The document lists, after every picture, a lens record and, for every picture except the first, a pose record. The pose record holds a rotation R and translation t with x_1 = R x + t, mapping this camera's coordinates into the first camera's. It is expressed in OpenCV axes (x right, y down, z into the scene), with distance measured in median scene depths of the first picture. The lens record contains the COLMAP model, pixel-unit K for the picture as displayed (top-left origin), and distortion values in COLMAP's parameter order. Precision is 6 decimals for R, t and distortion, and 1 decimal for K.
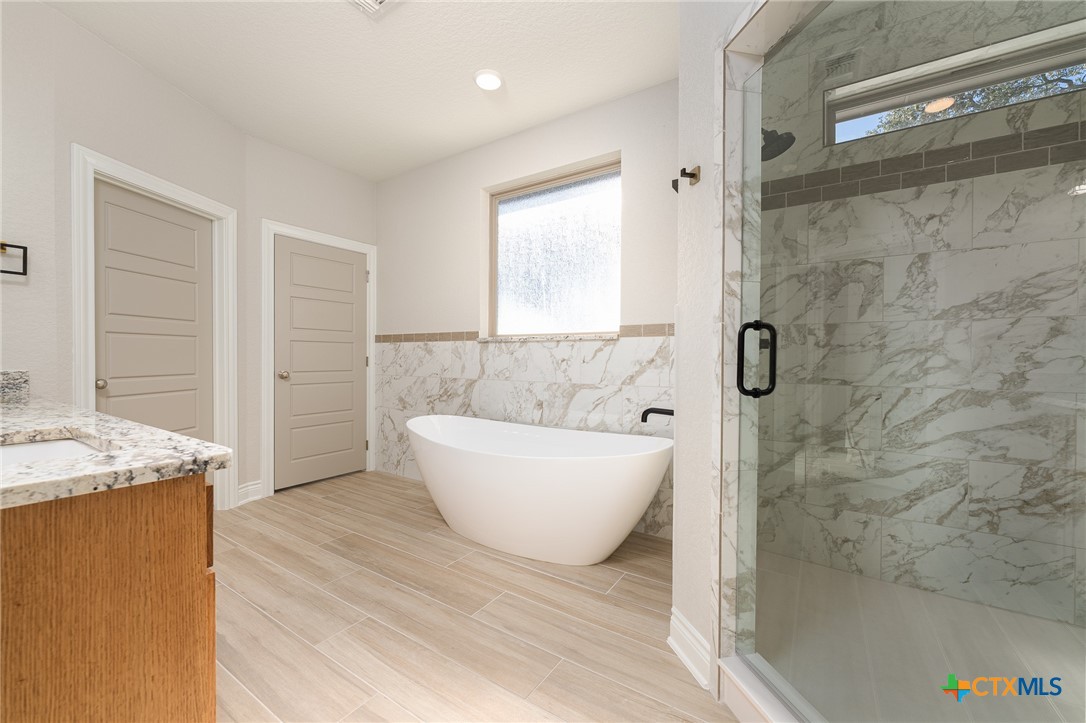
lens RADIAL K [[442.1, 0, 547.6], [0, 442.1, 360.5], [0, 0, 1]] dist [0.000444, -0.000871]
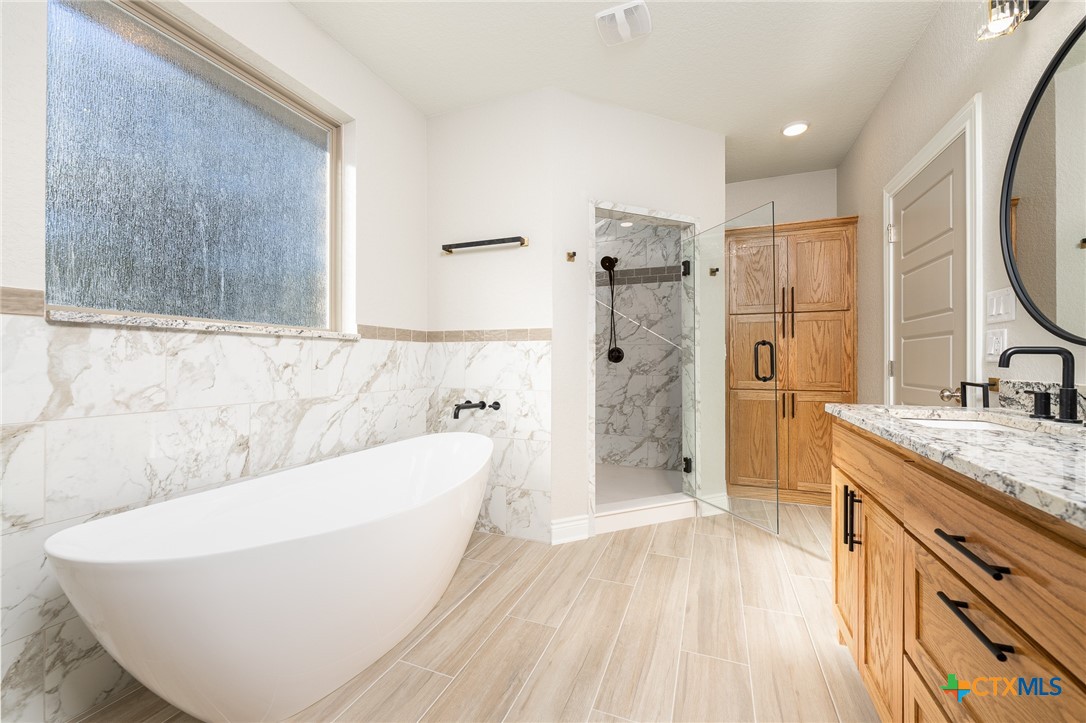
lens RADIAL K [[442.1, 0, 538.8], [0, 442.1, 360.7], [0, 0, 1]] dist [0.000444, -0.000871]
pose [[-0.213130, -0.003253, 0.977019, -0.710187], [0.002664, 0.999989, 0.003911, -0.010368], [-0.977020, 0.003436, -0.213119, 0.793217]]
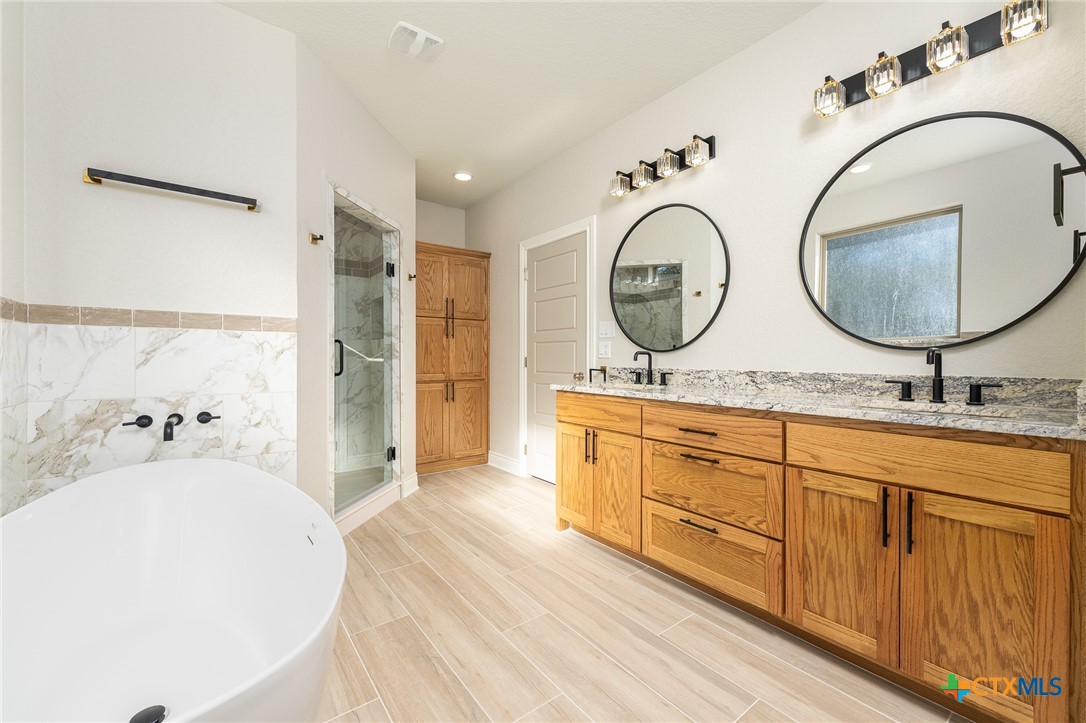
lens RADIAL K [[442.1, 0, 579.2], [0, 442.1, 359.7], [0, 0, 1]] dist [0.000444, -0.000871]
pose [[-0.962364, -0.008989, 0.271617, -0.519837], [-0.006486, 0.999928, 0.010112, -0.011759], [-0.271688, 0.007970, -0.962352, 1.185528]]
